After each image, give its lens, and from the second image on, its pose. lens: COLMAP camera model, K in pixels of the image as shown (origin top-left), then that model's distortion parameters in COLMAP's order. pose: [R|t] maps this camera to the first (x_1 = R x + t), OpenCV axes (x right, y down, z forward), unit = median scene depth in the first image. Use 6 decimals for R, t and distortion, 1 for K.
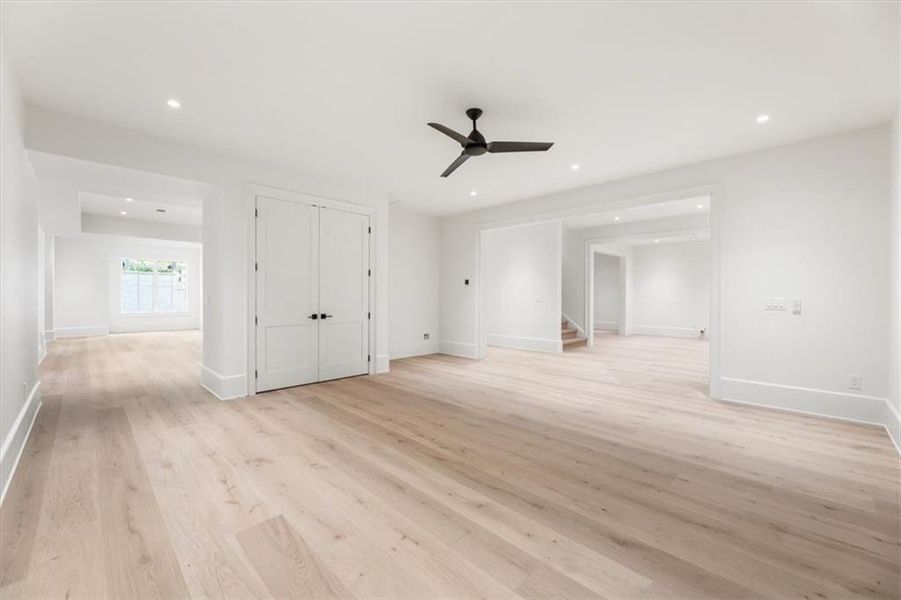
lens RADIAL K [[376.8, 0, 448.8], [0, 376.8, 294.0], [0, 0, 1]] dist [-0.001623, 0.000222]
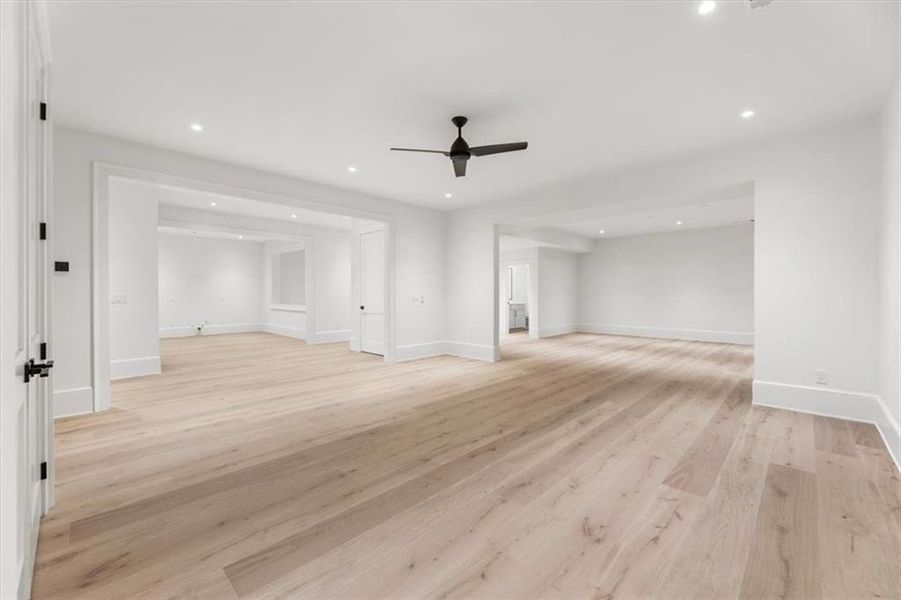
lens RADIAL K [[376.8, 0, 448.8], [0, 376.8, 294.0], [0, 0, 1]] dist [-0.001623, 0.000222]
pose [[-0.040025, -0.007724, 0.999169, -1.042876], [-0.002647, 0.999967, 0.007624, -0.003235], [-0.999195, -0.002340, -0.040044, 1.129987]]
